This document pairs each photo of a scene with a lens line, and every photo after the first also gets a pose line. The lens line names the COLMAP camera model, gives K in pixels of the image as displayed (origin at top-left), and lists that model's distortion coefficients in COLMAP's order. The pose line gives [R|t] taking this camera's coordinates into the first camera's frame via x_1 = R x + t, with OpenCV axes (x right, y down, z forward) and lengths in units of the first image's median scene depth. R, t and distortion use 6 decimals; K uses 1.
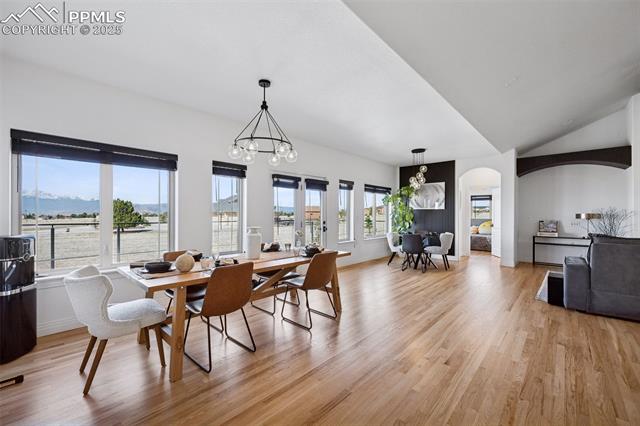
lens RADIAL K [[265.8, 0, 315.4], [0, 265.8, 213.2], [0, 0, 1]] dist [0.001127, 0.000035]
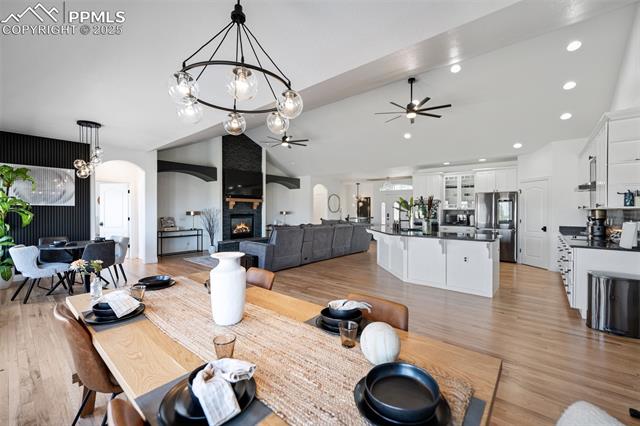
lens RADIAL K [[265.8, 0, 318.2], [0, 265.8, 215.2], [0, 0, 1]] dist [0.001127, 0.000035]
pose [[-0.044087, -0.023533, 0.998751, -0.351621], [-0.008643, 0.999694, 0.023173, -0.016040], [-0.998990, -0.007611, -0.044276, 0.416662]]
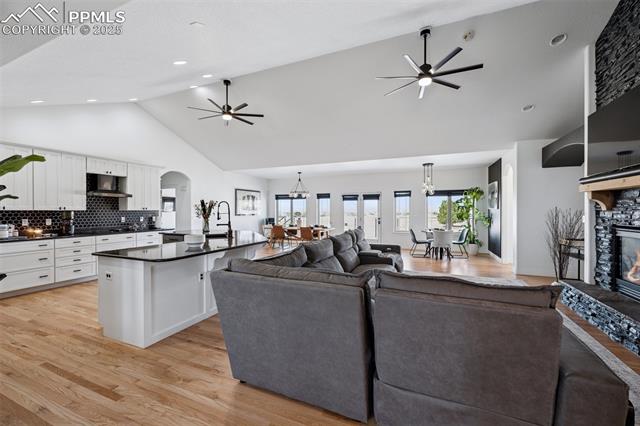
lens RADIAL K [[265.8, 0, 317.4], [0, 265.8, 209.9], [0, 0, 1]] dist [0.001127, 0.000035]
pose [[0.327300, -0.005651, -0.944904, 1.416150], [0.006674, 0.999971, -0.003668, -0.015399], [0.944897, -0.005106, 0.327328, 0.075352]]
